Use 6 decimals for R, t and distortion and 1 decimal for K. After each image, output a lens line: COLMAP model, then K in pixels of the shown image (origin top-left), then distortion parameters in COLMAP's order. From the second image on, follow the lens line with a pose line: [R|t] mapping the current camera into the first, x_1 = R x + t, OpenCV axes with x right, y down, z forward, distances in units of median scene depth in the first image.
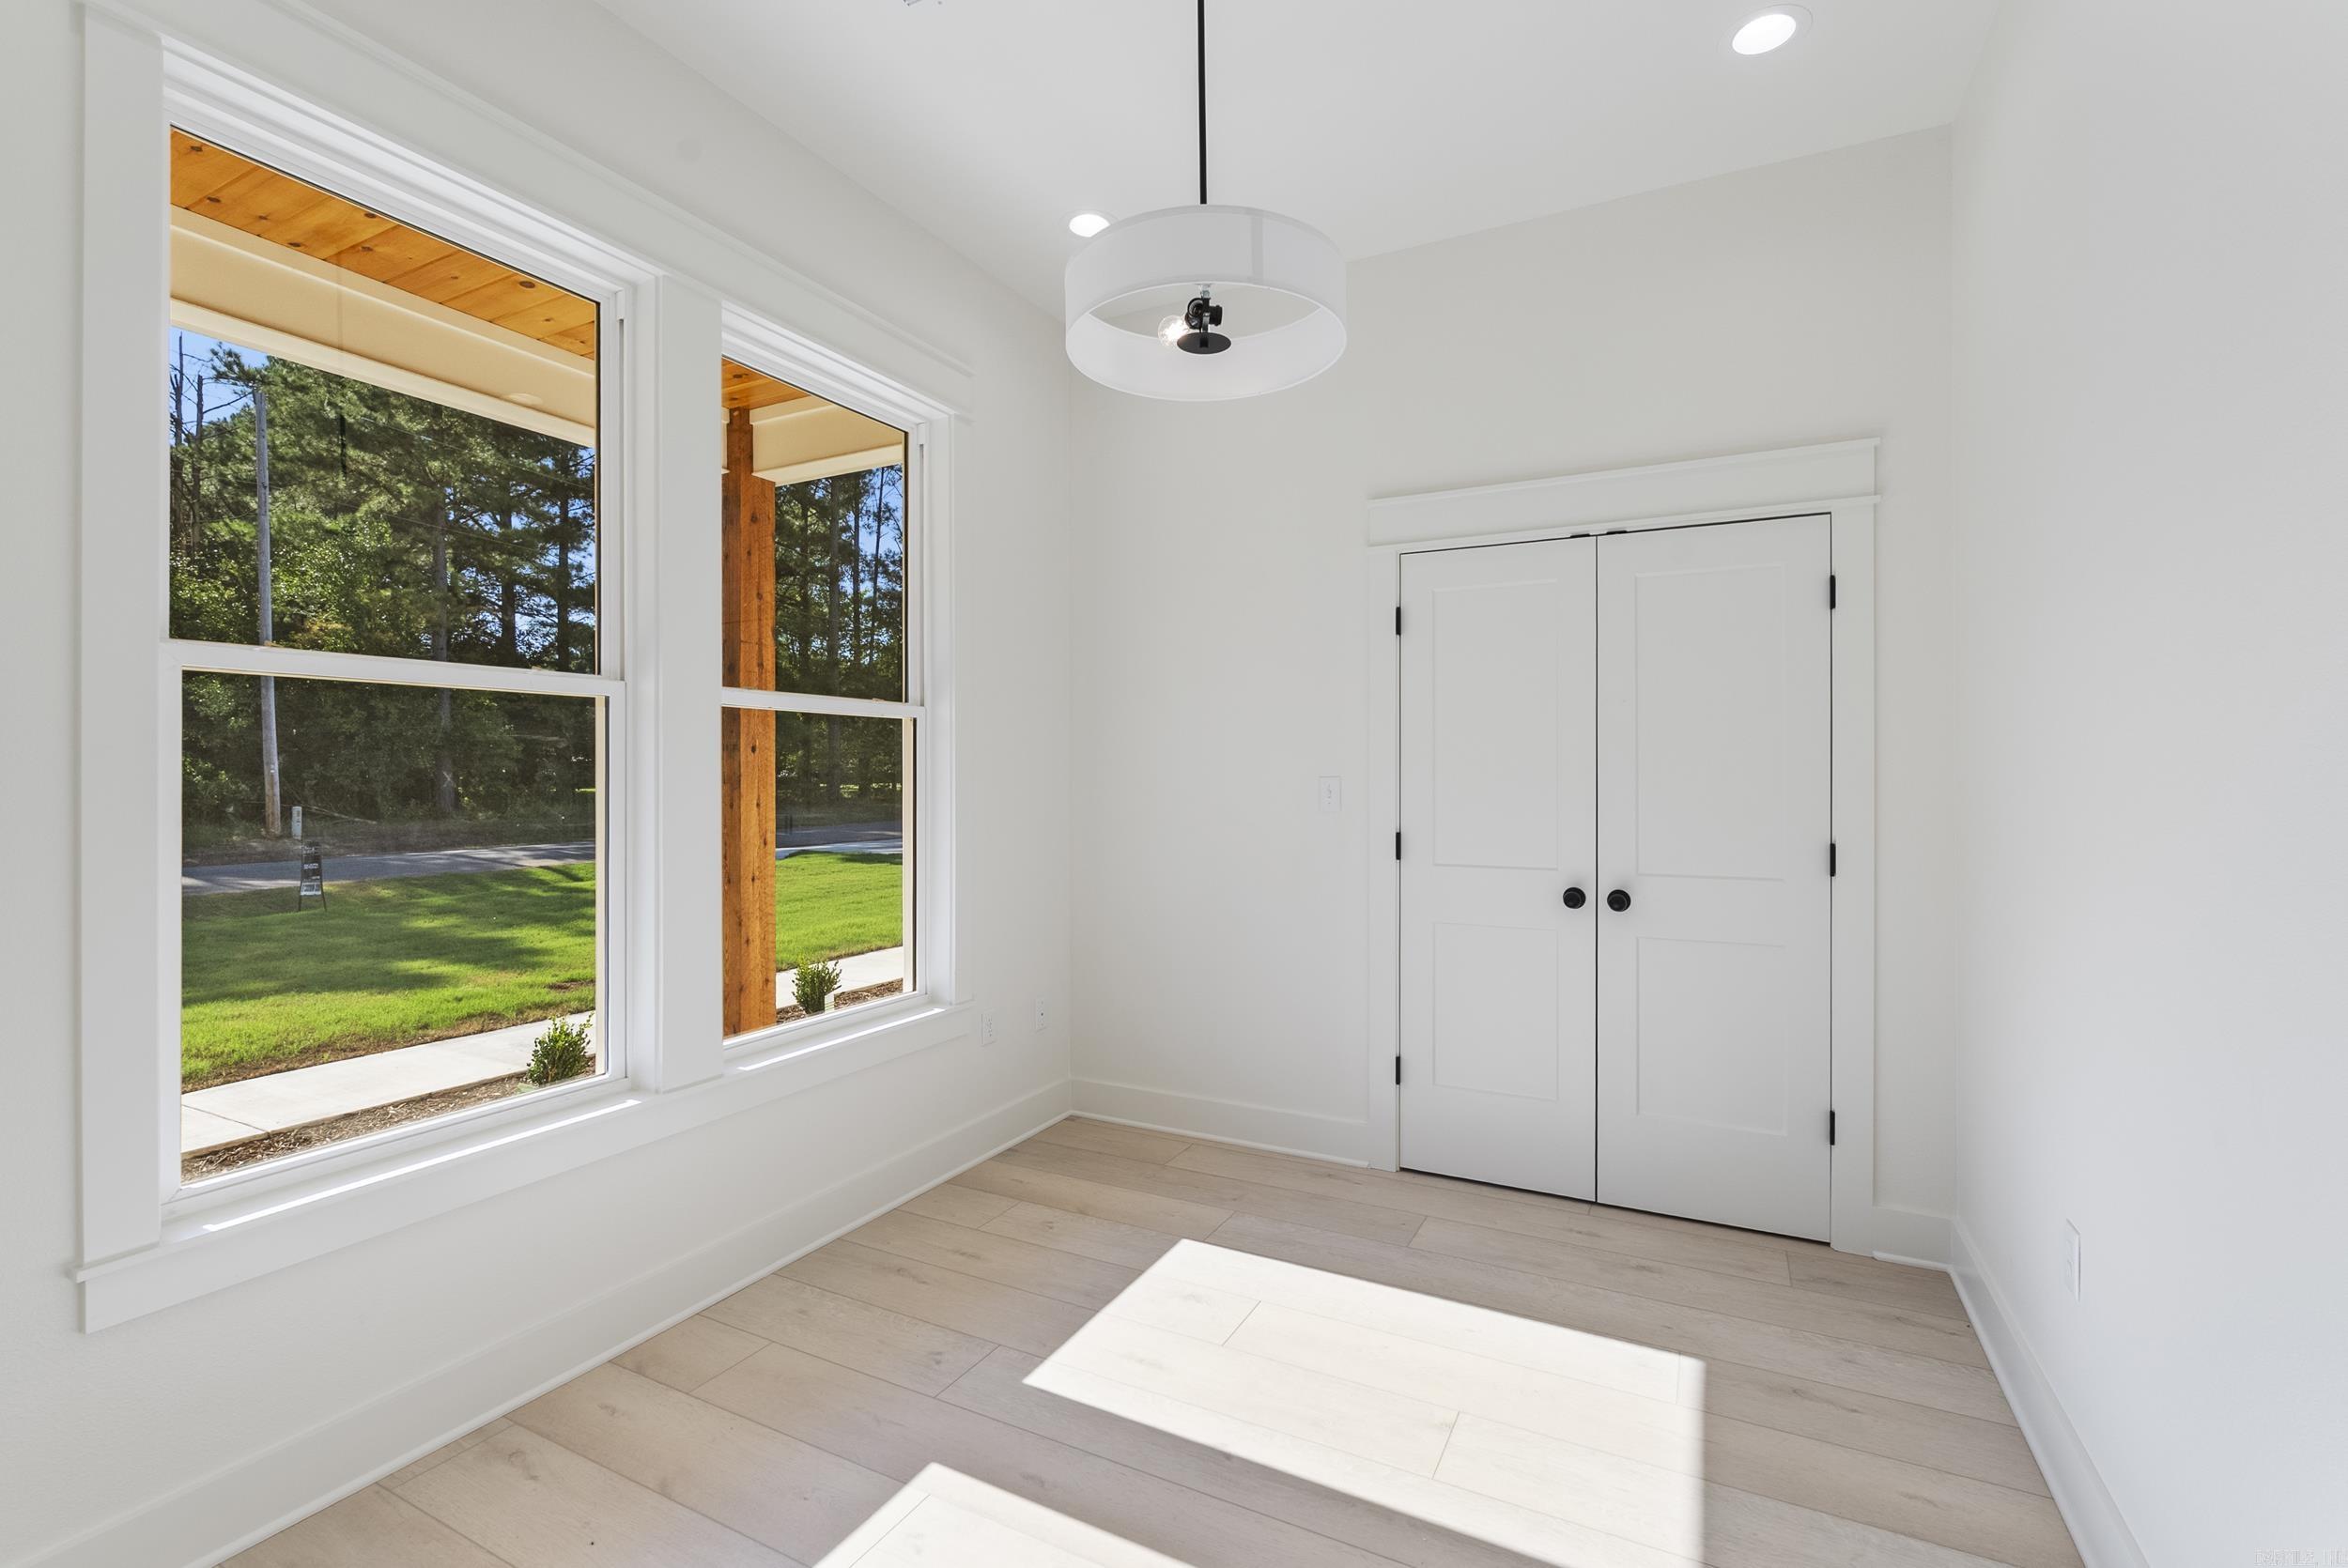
lens RADIAL K [[1039.6, 0, 1178.4], [0, 1039.6, 799.2], [0, 0, 1]] dist [-0.006046, 0.000308]
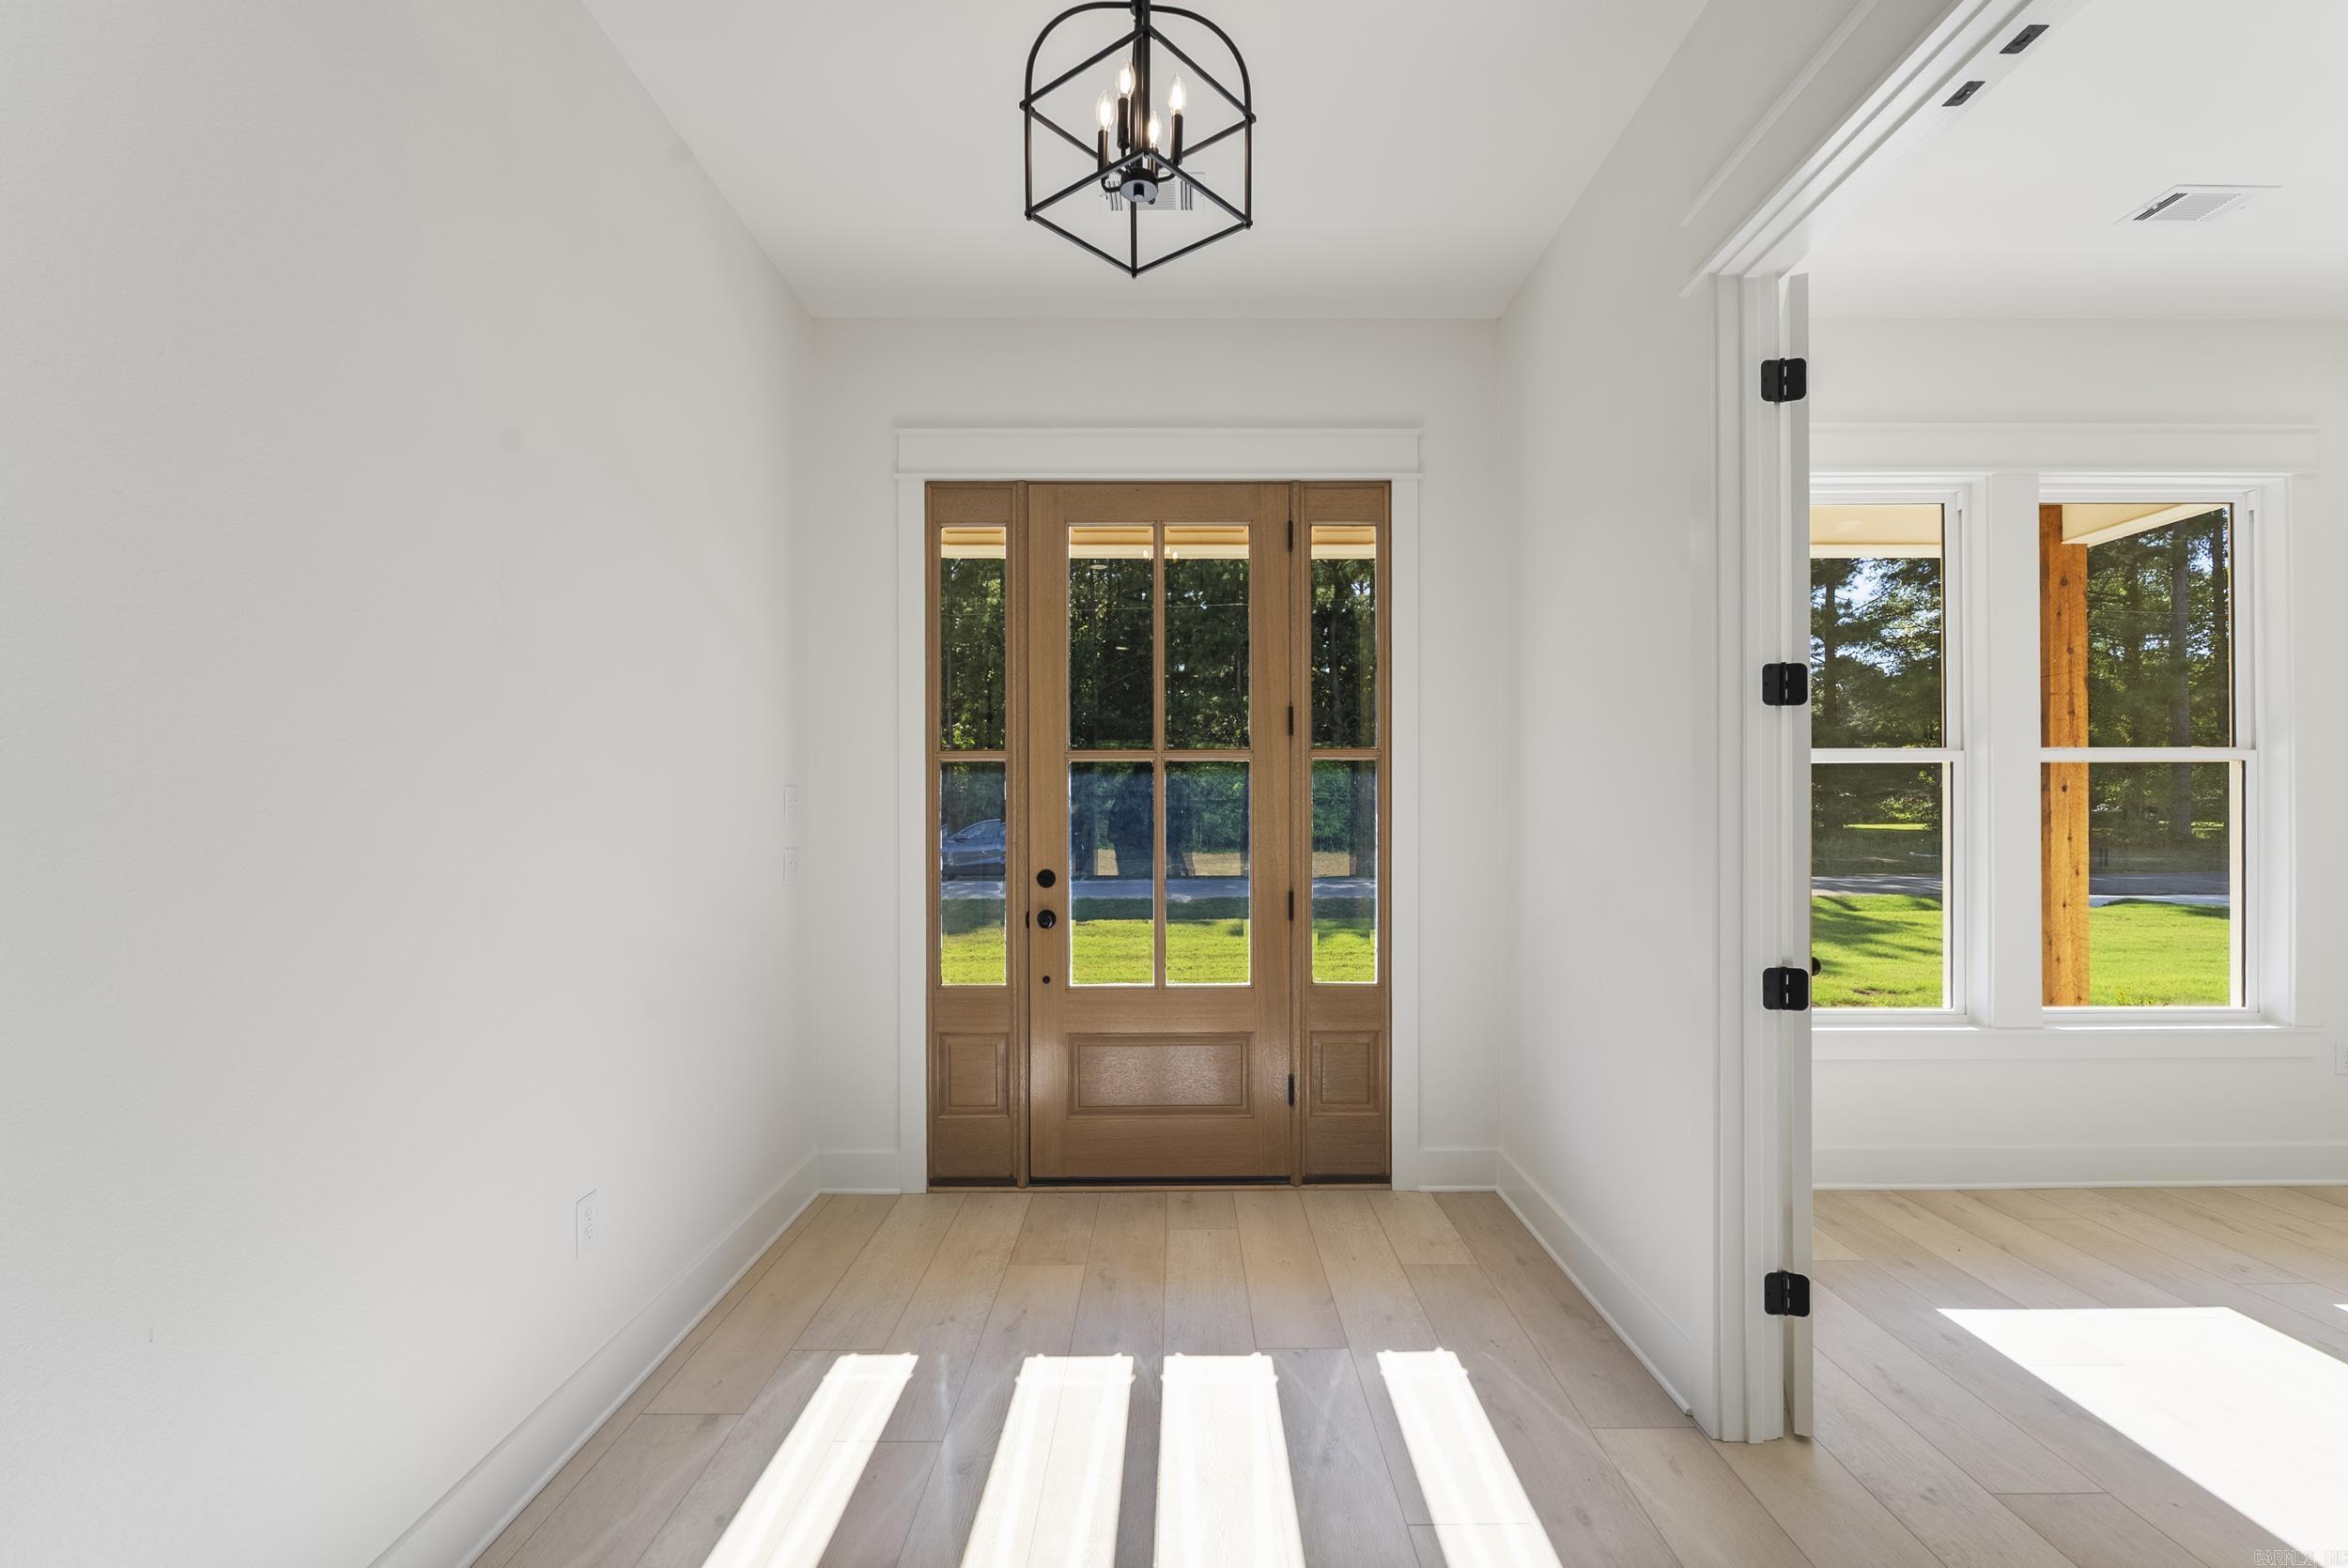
lens RADIAL K [[1039.6, 0, 1178.4], [0, 1039.6, 799.2], [0, 0, 1]] dist [-0.006046, 0.000308]
pose [[0.461241, -0.012368, -0.887189, 0.135682], [-0.017764, 0.999574, -0.023171, 0.005761], [0.887097, 0.026448, 0.460825, -0.348972]]
